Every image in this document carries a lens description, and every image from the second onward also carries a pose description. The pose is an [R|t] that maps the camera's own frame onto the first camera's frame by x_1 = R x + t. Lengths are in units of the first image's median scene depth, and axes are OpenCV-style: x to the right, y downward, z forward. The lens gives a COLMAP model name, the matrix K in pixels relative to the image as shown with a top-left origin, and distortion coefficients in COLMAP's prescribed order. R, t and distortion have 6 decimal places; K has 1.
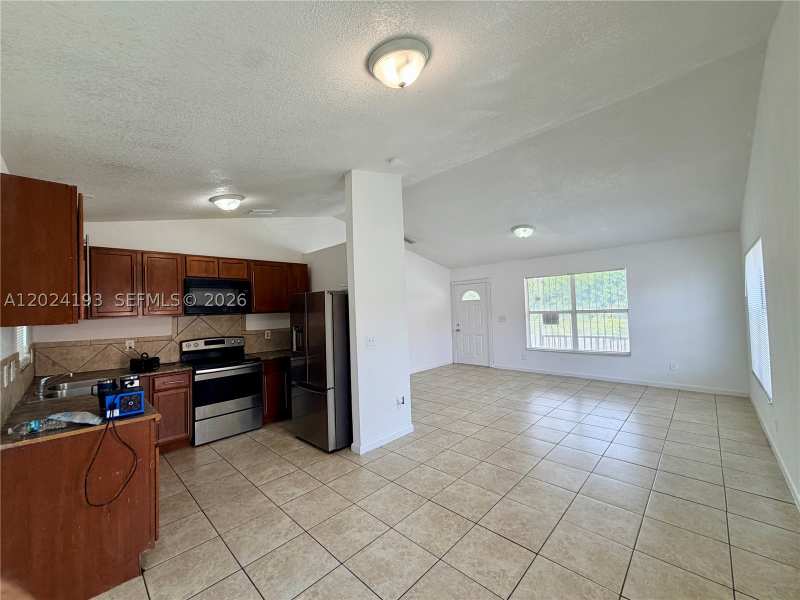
lens RADIAL K [[317.9, 0, 397.6], [0, 317.9, 300.2], [0, 0, 1]] dist [-0.002333, -0.000678]
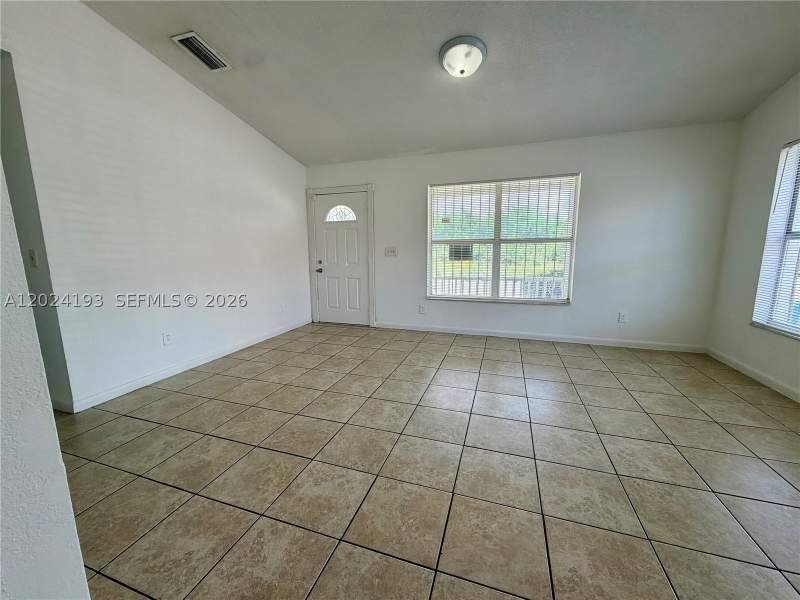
lens RADIAL K [[317.9, 0, 399.4], [0, 317.9, 300.8], [0, 0, 1]] dist [-0.002333, -0.000678]
pose [[0.901253, -0.044794, 0.430972, 0.071881], [-0.033887, 0.984308, 0.173172, 0.048012], [-0.431966, -0.170677, 0.885593, 0.444820]]
